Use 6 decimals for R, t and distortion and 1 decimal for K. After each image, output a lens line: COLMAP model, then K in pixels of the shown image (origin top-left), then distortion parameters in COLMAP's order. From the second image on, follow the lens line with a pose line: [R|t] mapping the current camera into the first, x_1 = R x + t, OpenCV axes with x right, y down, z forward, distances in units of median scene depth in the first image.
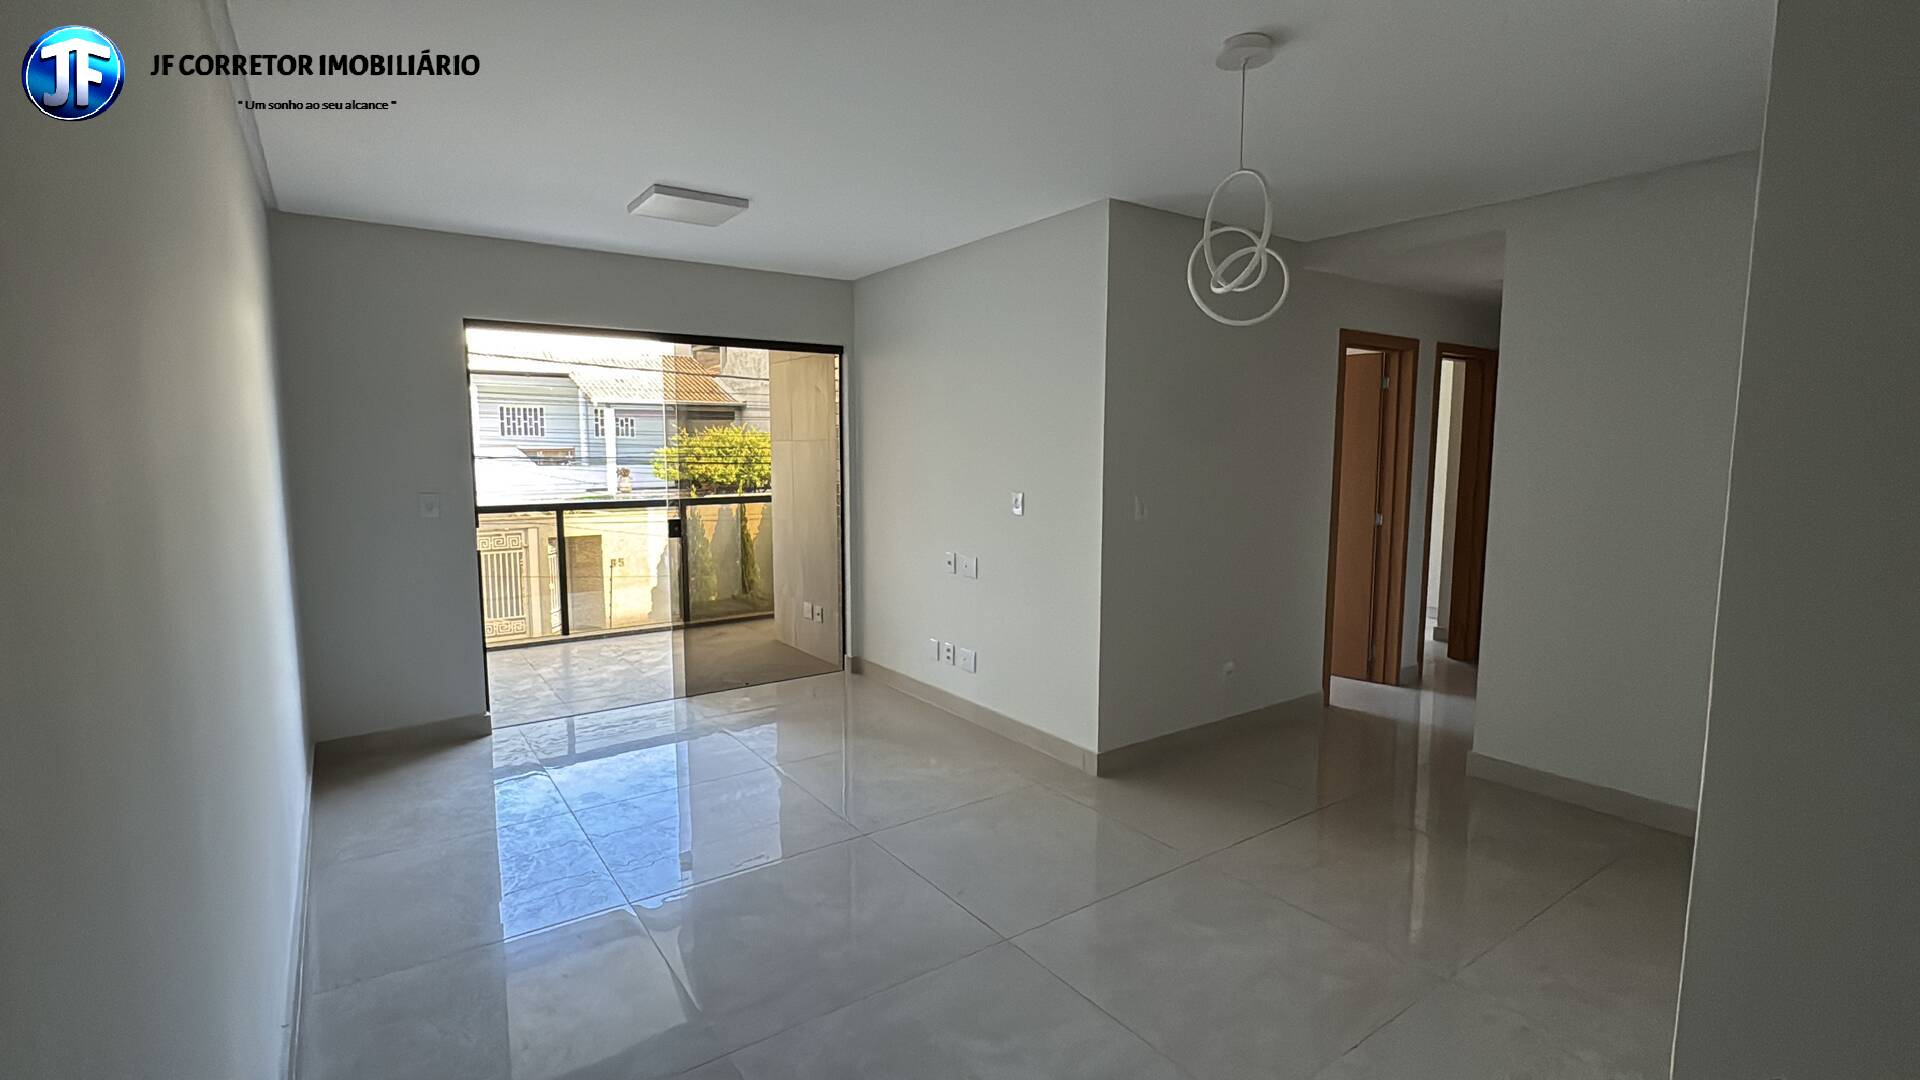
lens RADIAL K [[874.7, 0, 952.7], [0, 874.7, 539.3], [0, 0, 1]] dist [-0.005632, 0.000192]
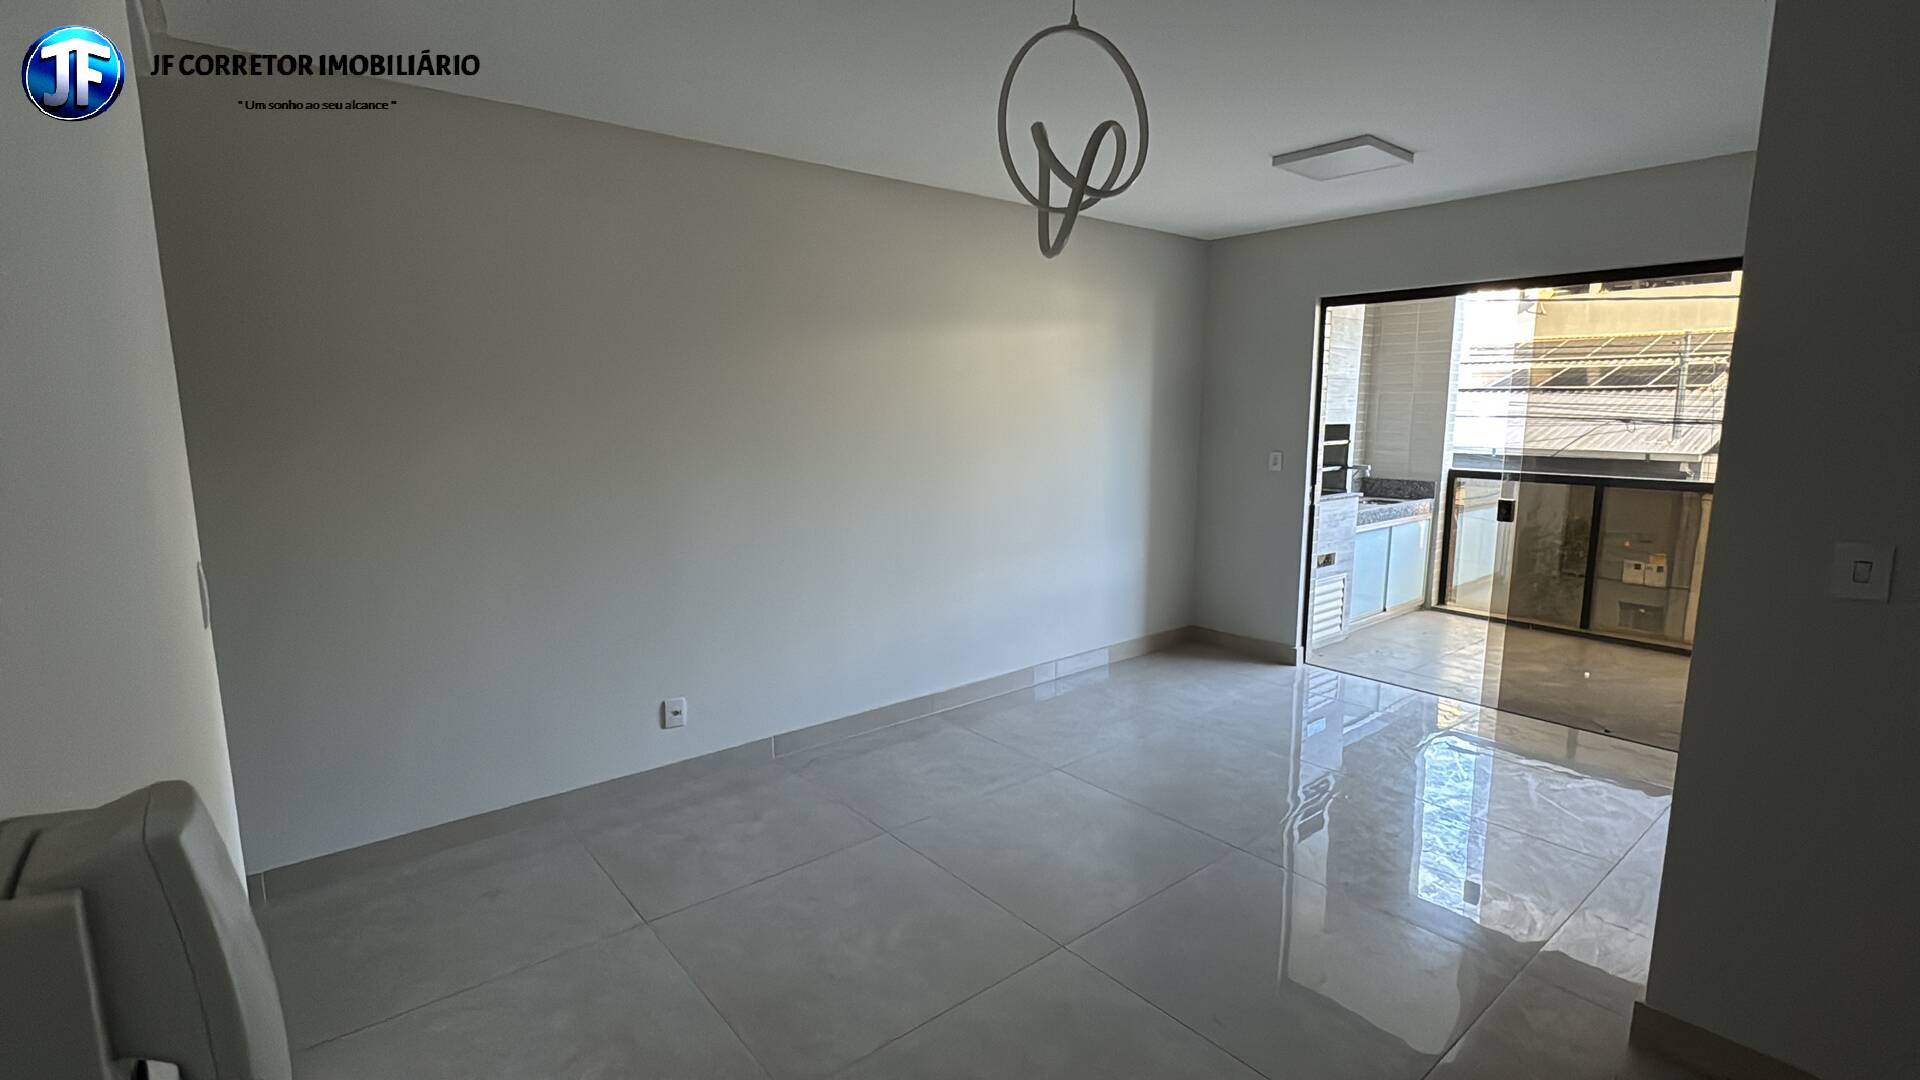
lens RADIAL K [[874.7, 0, 964.9], [0, 874.7, 536.0], [0, 0, 1]] dist [-0.005632, 0.000192]
pose [[0.082005, 0.150192, -0.985250, 0.112599], [-0.104757, 0.984402, 0.141344, -0.012579], [0.991111, 0.091621, 0.096460, 0.093844]]
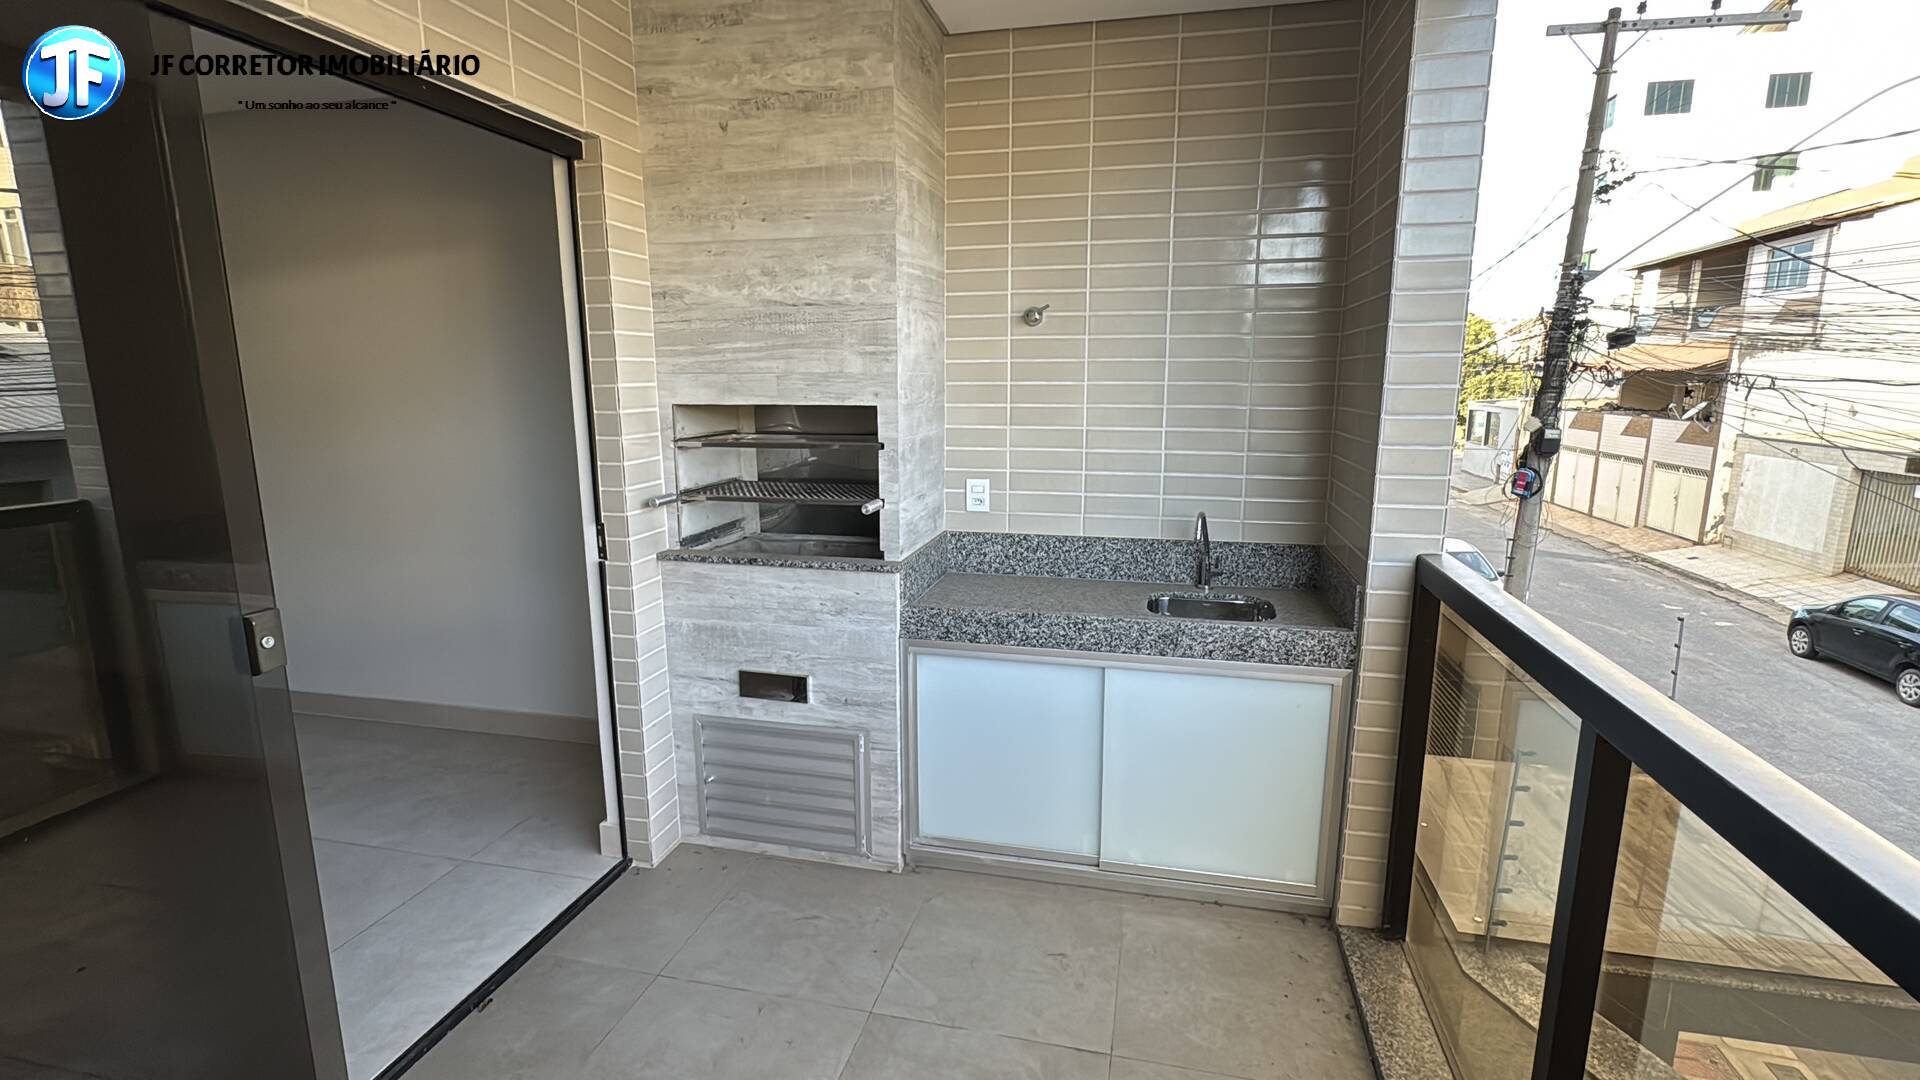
lens RADIAL K [[874.7, 0, 959.8], [0, 874.7, 540.9], [0, 0, 1]] dist [-0.005632, 0.000192]
pose [[-0.746698, 0.127192, -0.652889, -0.073082], [-0.068002, 0.961807, 0.265146, -0.035250], [0.661678, 0.242382, -0.709530, 0.326785]]
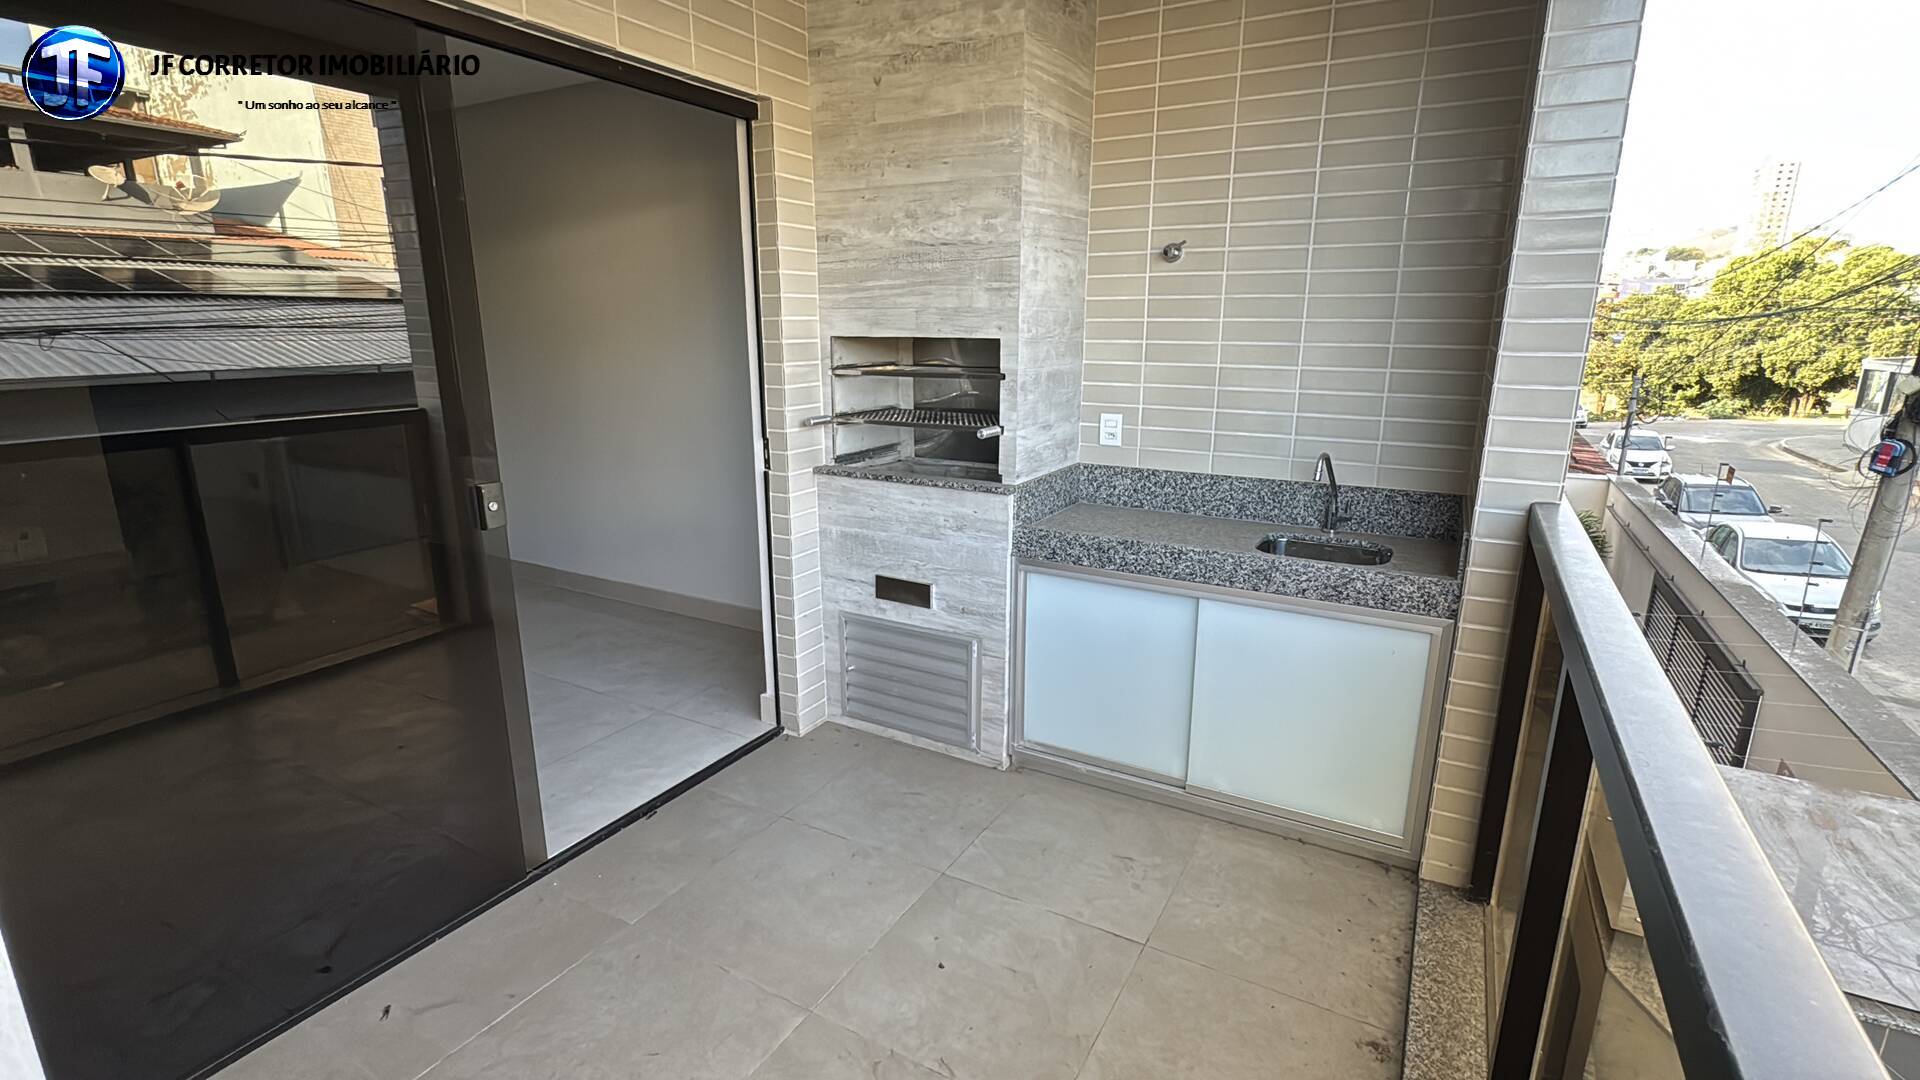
lens RADIAL K [[874.7, 0, 959.0], [0, 874.7, 541.0], [0, 0, 1]] dist [-0.005632, 0.000192]
pose [[-0.901556, 0.104713, -0.419800, -0.082186], [-0.047545, 0.940418, 0.336680, -0.035595], [0.430042, 0.323495, -0.842861, 0.345193]]
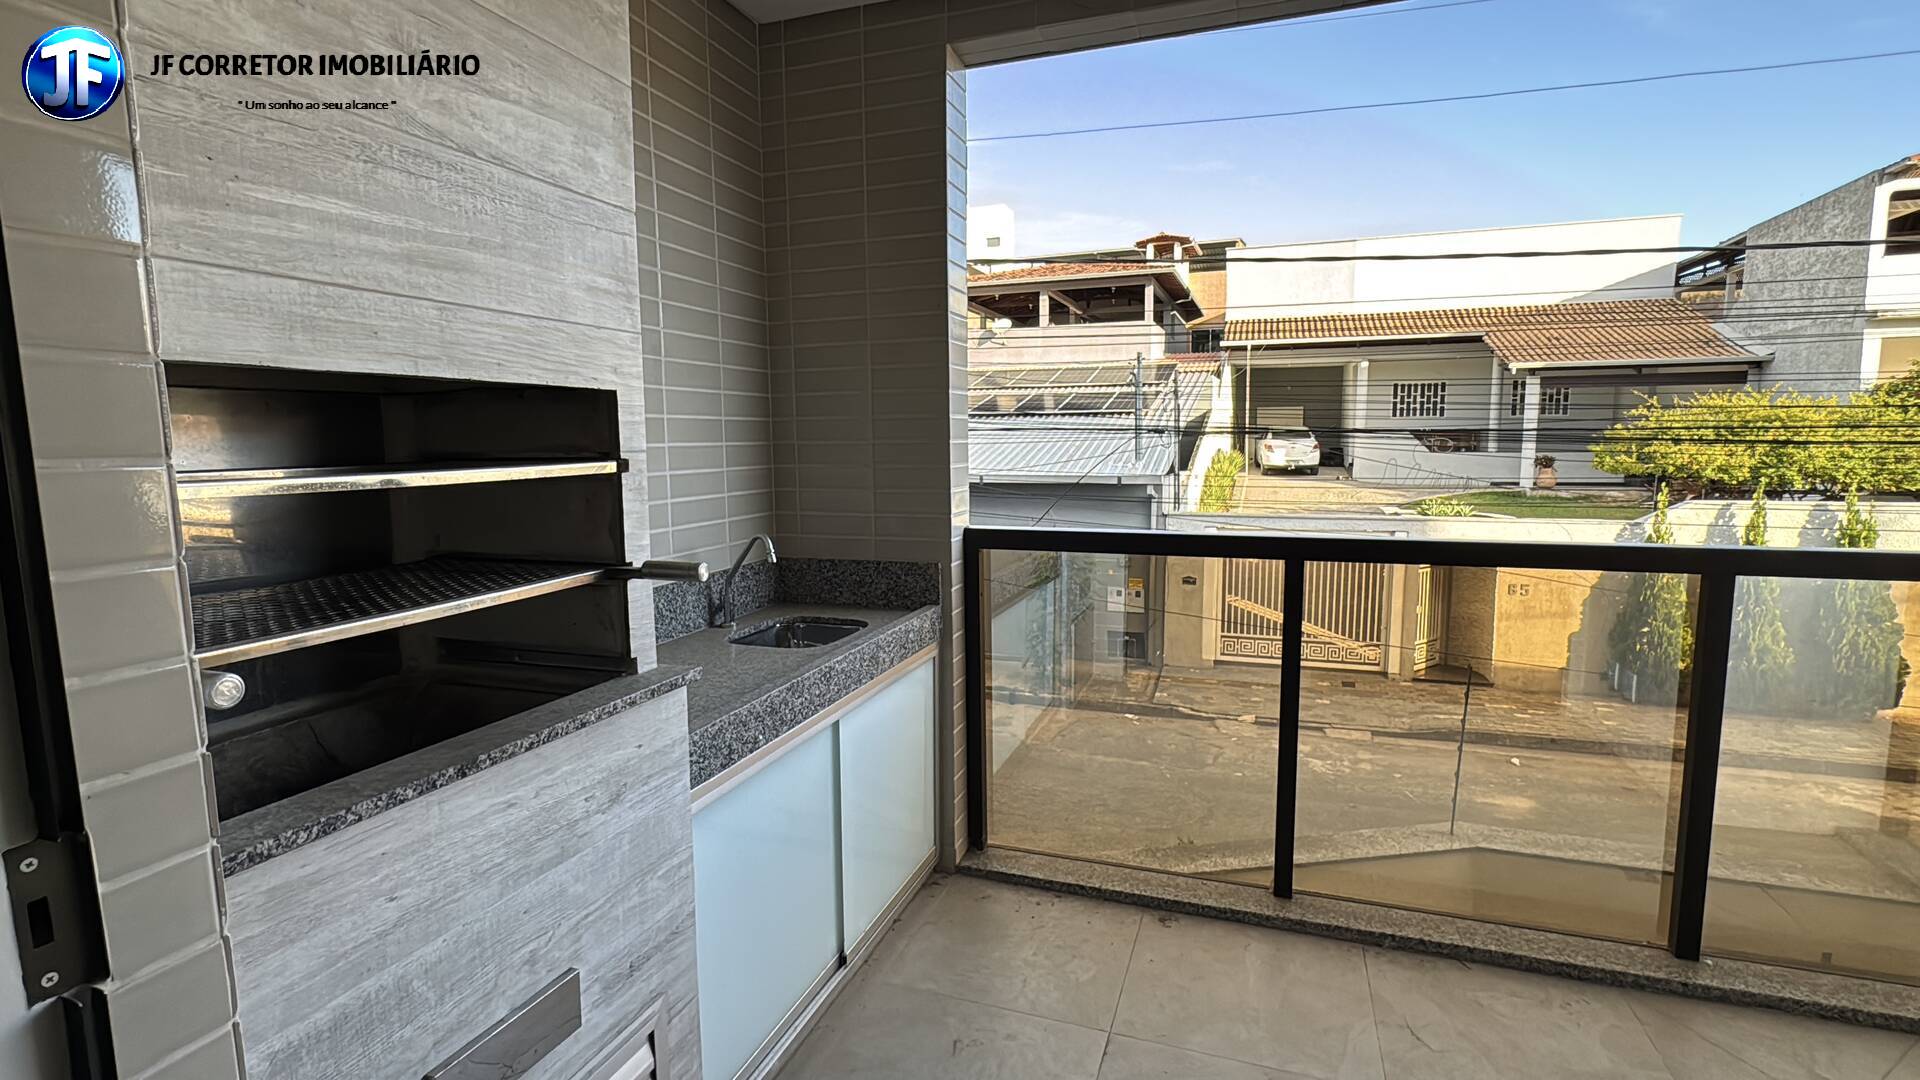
lens RADIAL K [[874.7, 0, 964.3], [0, 874.7, 540.4], [0, 0, 1]] dist [-0.005632, 0.000192]
pose [[0.583493, 0.092109, -0.806878, -0.077099], [-0.079672, 0.995247, 0.055998, -0.015616], [0.808201, 0.031611, 0.588058, 0.215506]]
